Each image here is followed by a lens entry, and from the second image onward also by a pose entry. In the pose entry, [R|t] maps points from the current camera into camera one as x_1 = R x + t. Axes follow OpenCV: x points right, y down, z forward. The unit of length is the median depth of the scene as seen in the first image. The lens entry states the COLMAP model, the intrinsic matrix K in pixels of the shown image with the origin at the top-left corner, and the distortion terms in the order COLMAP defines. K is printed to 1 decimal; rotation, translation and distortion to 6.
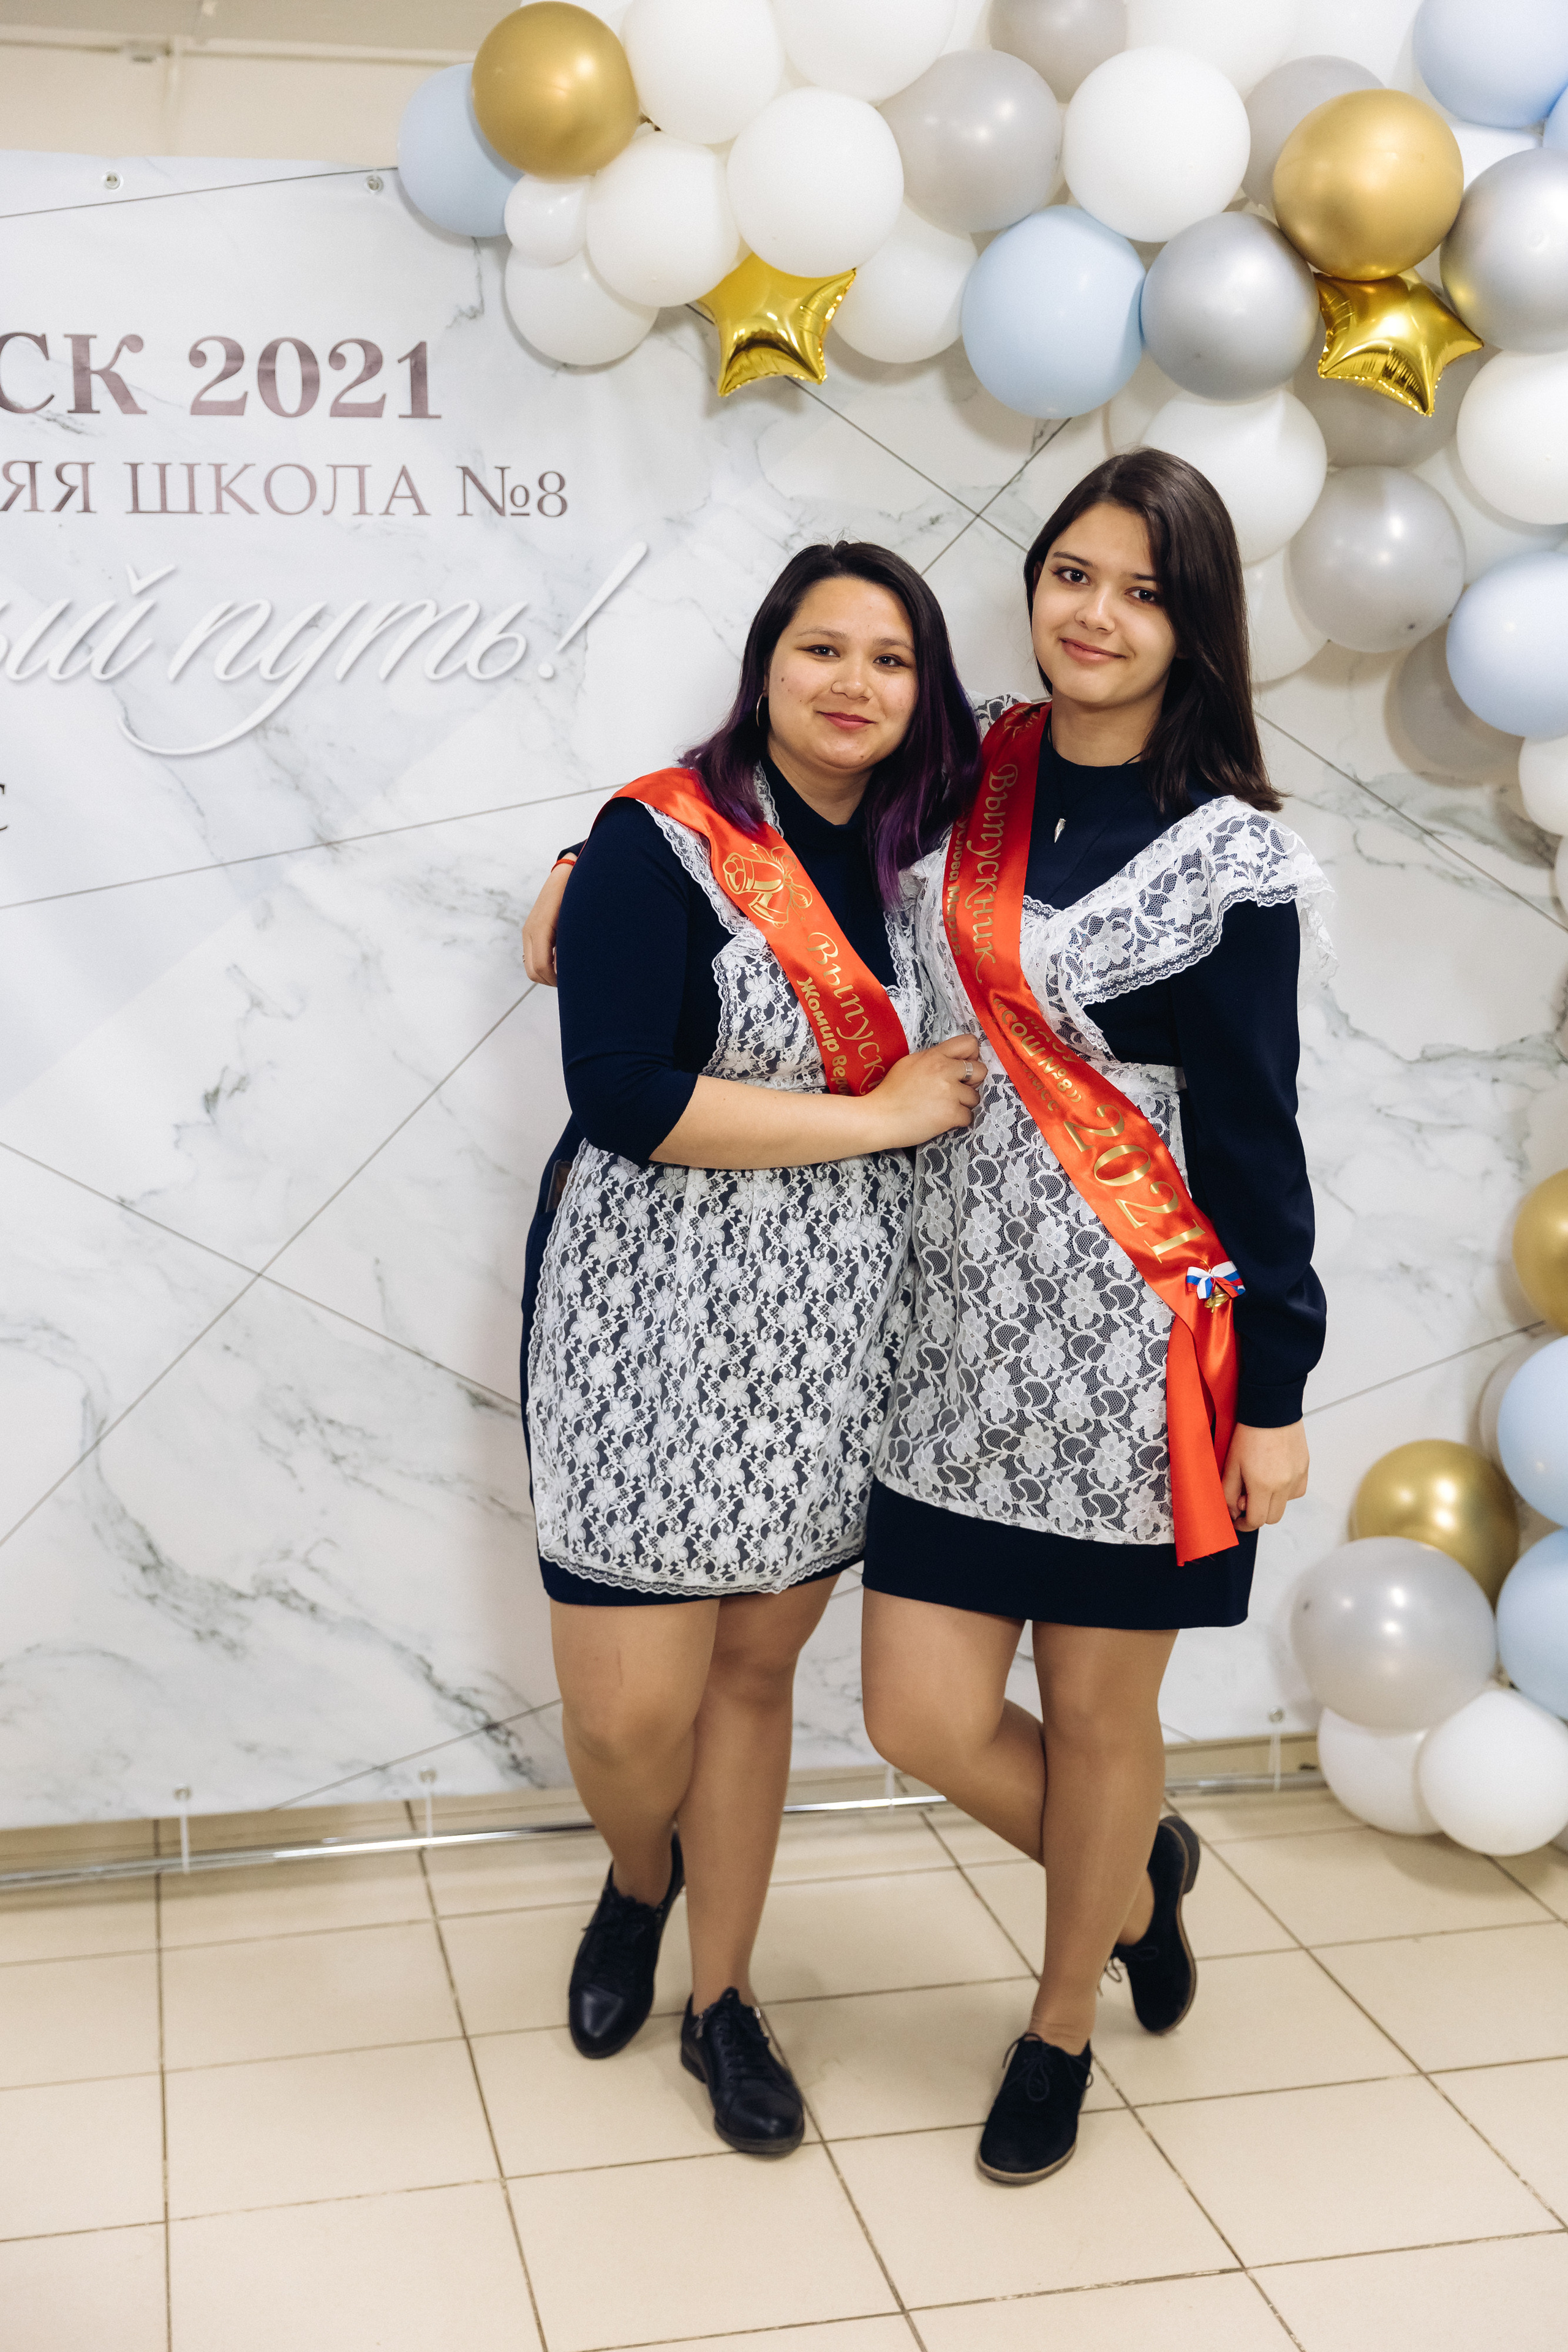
lens RADIAL K [[3097.6, 0, 805.8], [0, 3097.6, 1175.0], [0, 0, 1]] dist [0.000507, 0.000000]
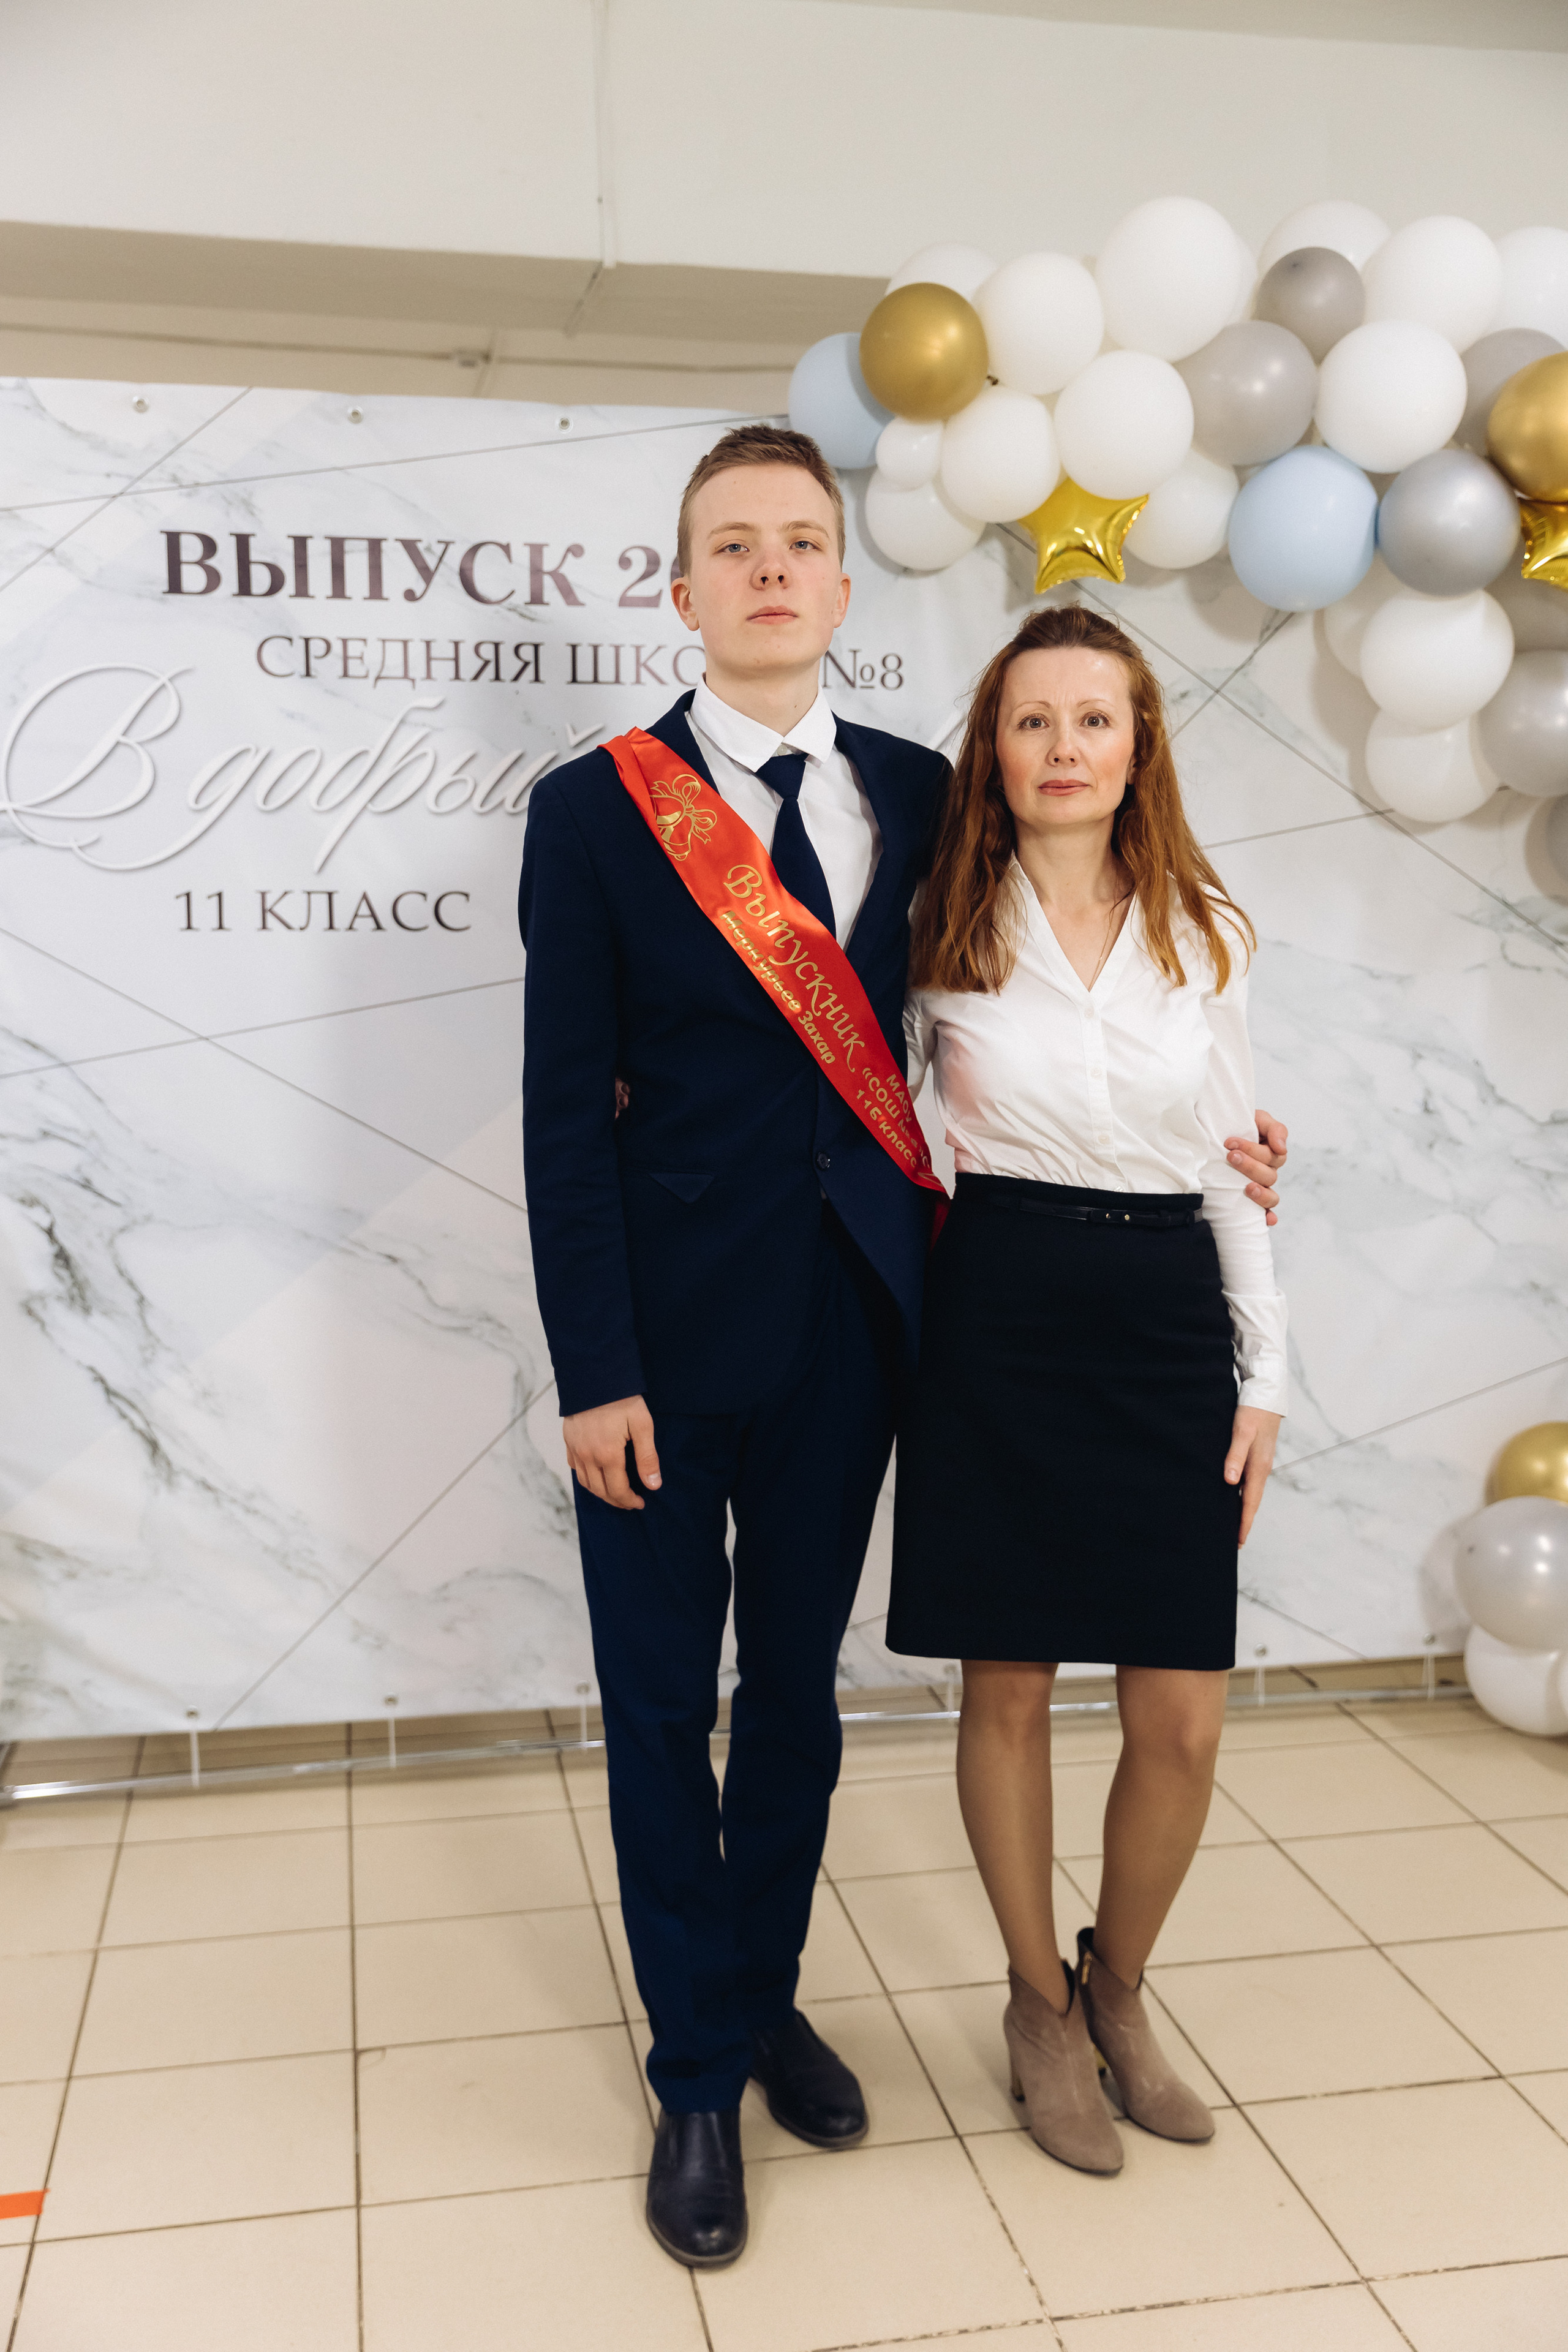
lens RADIAL K [[2384.9, 0, 765.2], [0, 2384.9, 1186.1], [0, 0, 1]] dist [0.019184, 0.000000]
pose [[0.999830, 0.009541, -0.015747, -0.118837], [-0.009886, 0.999709, -0.022006, 0.015216], [0.015532, 0.022158, 0.999634, 0.018368]]
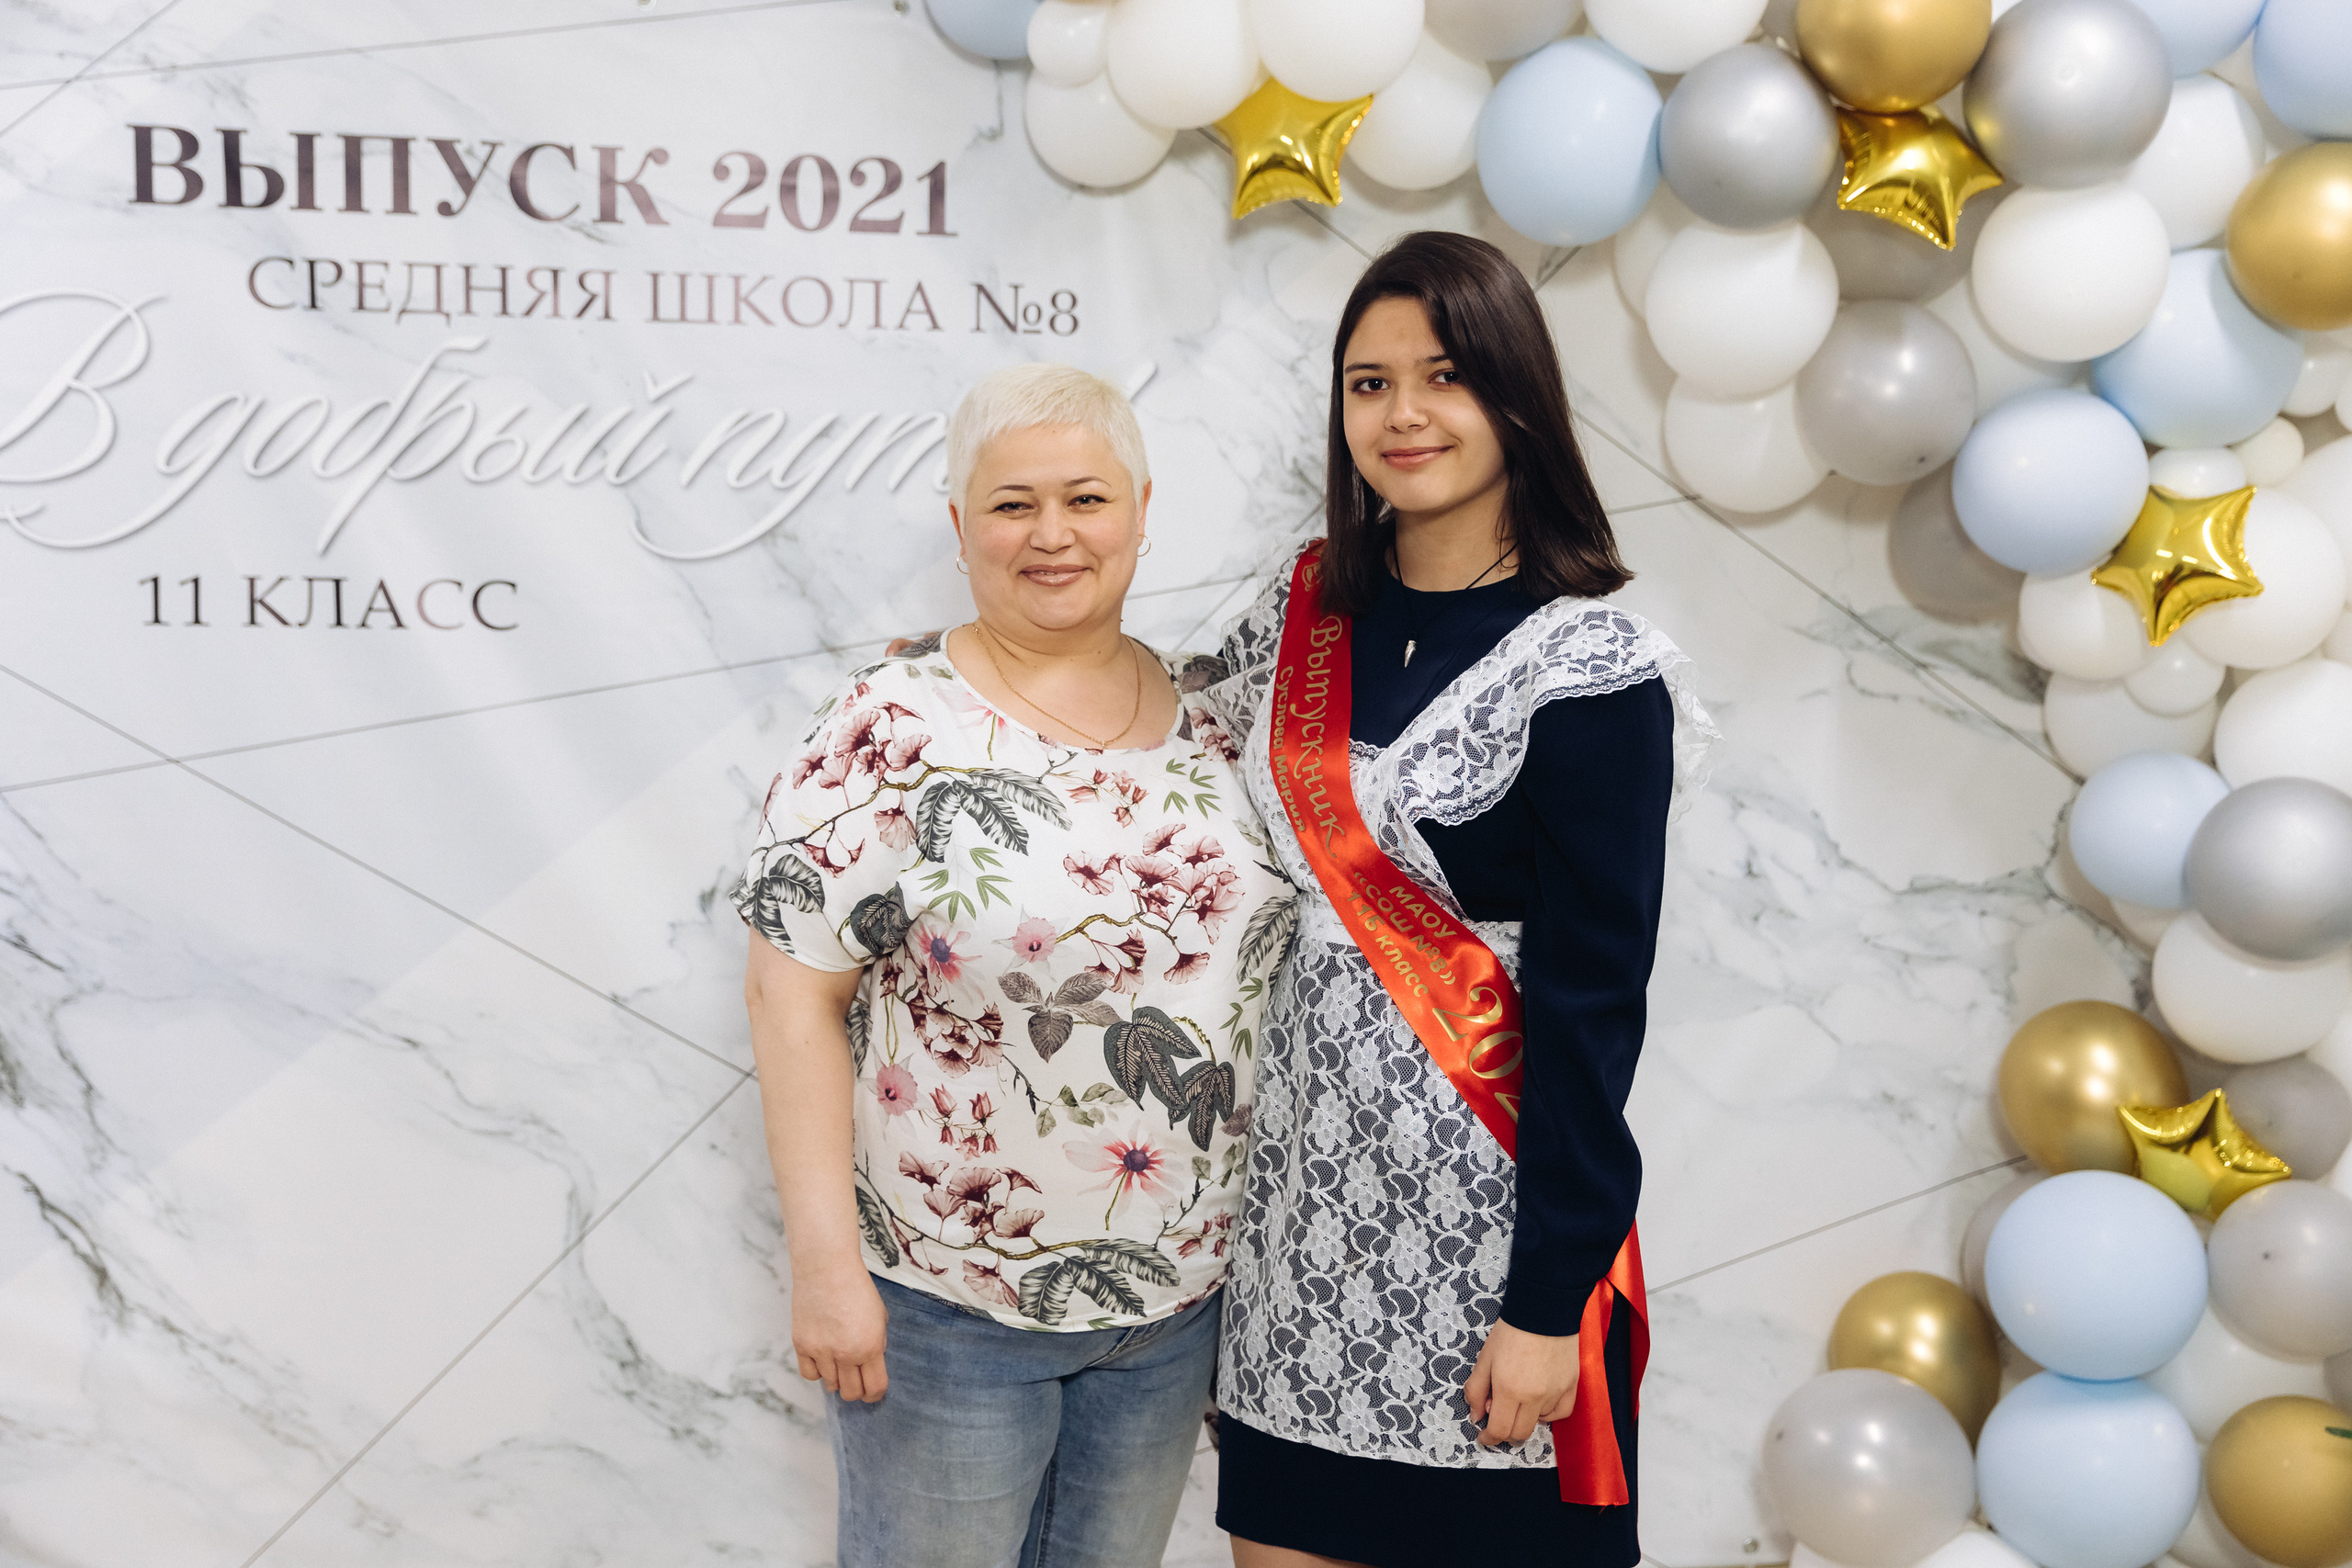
lens RADIAL K [[2658.0, 0, 1154.0], [0, 2658.0, 773.9], [0, 0, 1]] dist [0.001272, 0.000000]
pose [[0.998820, 0.027568, -0.039980, -0.013611], [-0.029871, 0.997858, -0.058201, -0.019376], [0.038290, 0.059327, 0.997504, 0.143628]]
